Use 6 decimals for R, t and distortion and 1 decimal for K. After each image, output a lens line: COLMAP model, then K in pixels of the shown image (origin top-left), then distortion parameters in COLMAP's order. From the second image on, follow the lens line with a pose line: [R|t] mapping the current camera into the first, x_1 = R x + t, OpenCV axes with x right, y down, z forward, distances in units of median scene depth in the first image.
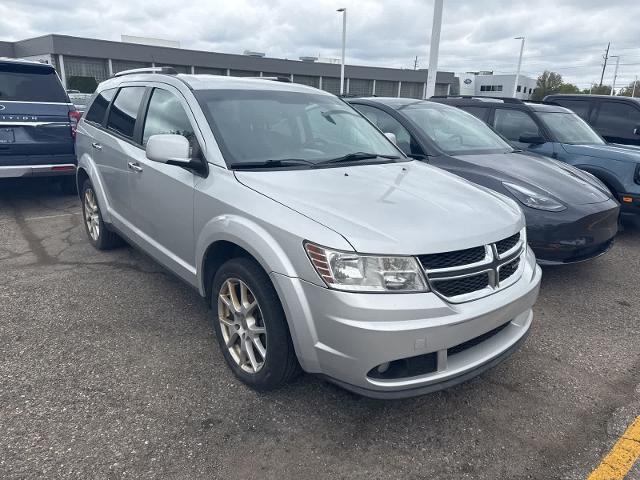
lens RADIAL K [[451.7, 0, 320.0], [0, 451.7, 242.9], [0, 0, 1]] dist [0.037284, -0.037225]
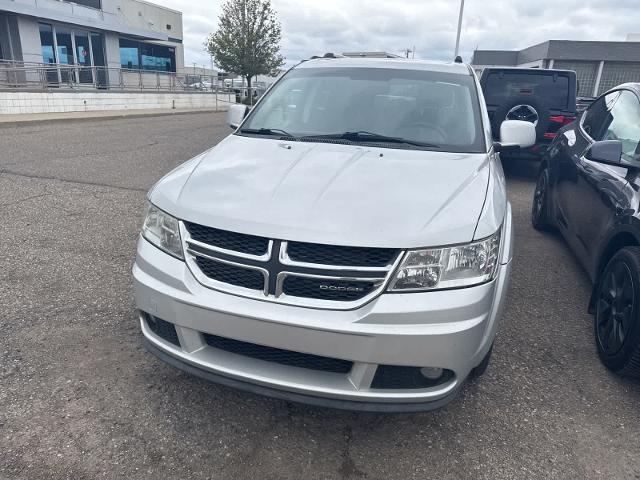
lens RADIAL K [[451.7, 0, 326.6], [0, 451.7, 235.2], [0, 0, 1]] dist [0.037284, -0.037225]
pose [[0.566453, 0.243548, -0.787283, 0.829512], [-0.263725, 0.958666, 0.106815, -0.089425], [0.780756, 0.147121, 0.607269, 0.473466]]
